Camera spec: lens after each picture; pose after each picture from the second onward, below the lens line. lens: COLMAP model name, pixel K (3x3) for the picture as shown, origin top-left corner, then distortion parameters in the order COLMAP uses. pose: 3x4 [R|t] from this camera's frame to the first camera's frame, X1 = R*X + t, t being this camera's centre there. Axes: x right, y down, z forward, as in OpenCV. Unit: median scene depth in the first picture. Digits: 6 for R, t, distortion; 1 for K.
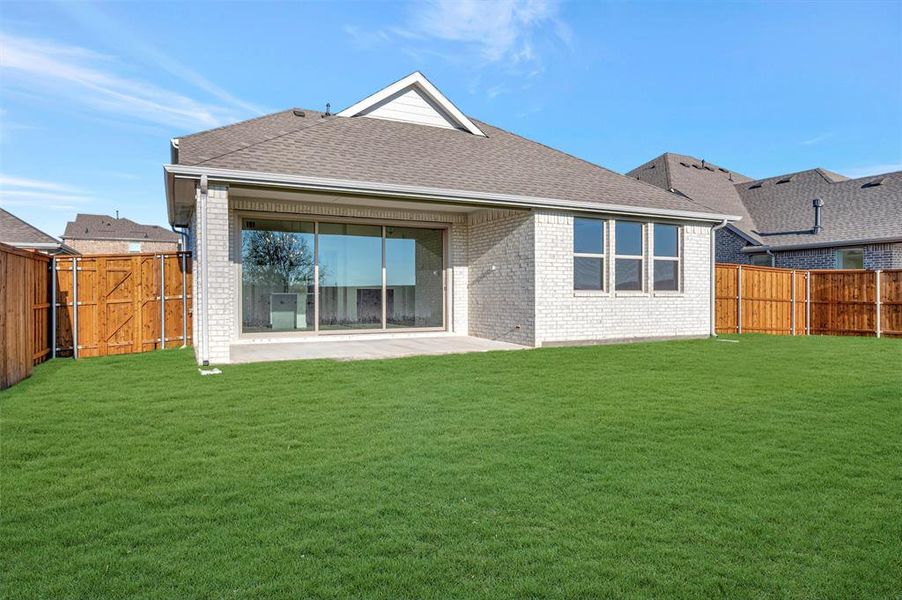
lens RADIAL K [[560.9, 0, 453.3], [0, 560.9, 298.3], [0, 0, 1]] dist [-0.005717, -0.000272]
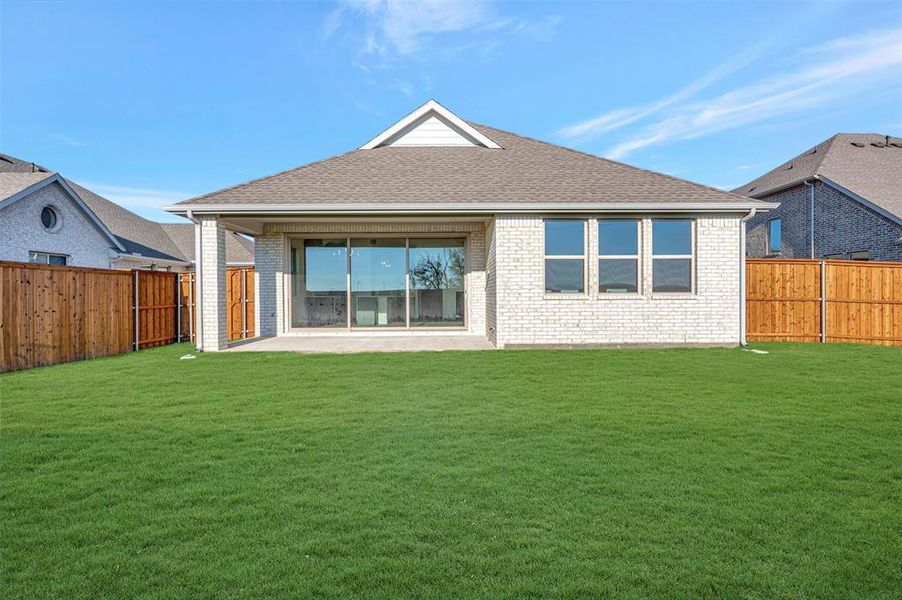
lens RADIAL K [[477.4, 0, 453.0], [0, 477.4, 299.8], [0, 0, 1]] dist [-0.004441, -0.000672]
pose [[0.900704, 0.000159, -0.434434, 0.399026], [0.001770, 0.999990, 0.004037, -0.005644], [0.434430, -0.004405, 0.900695, 0.155094]]
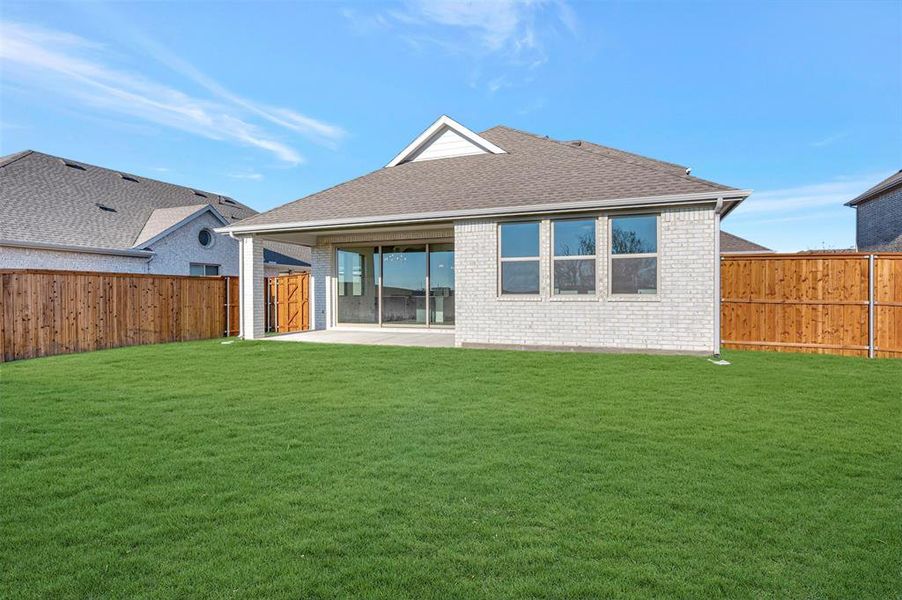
lens RADIAL K [[477.4, 0, 454.0], [0, 477.4, 299.9], [0, 0, 1]] dist [-0.004441, -0.000672]
pose [[0.672137, 0.005890, -0.740404, 0.734628], [-0.002259, 0.999980, 0.005904, -0.008827], [0.740424, -0.002296, 0.672136, 0.324551]]
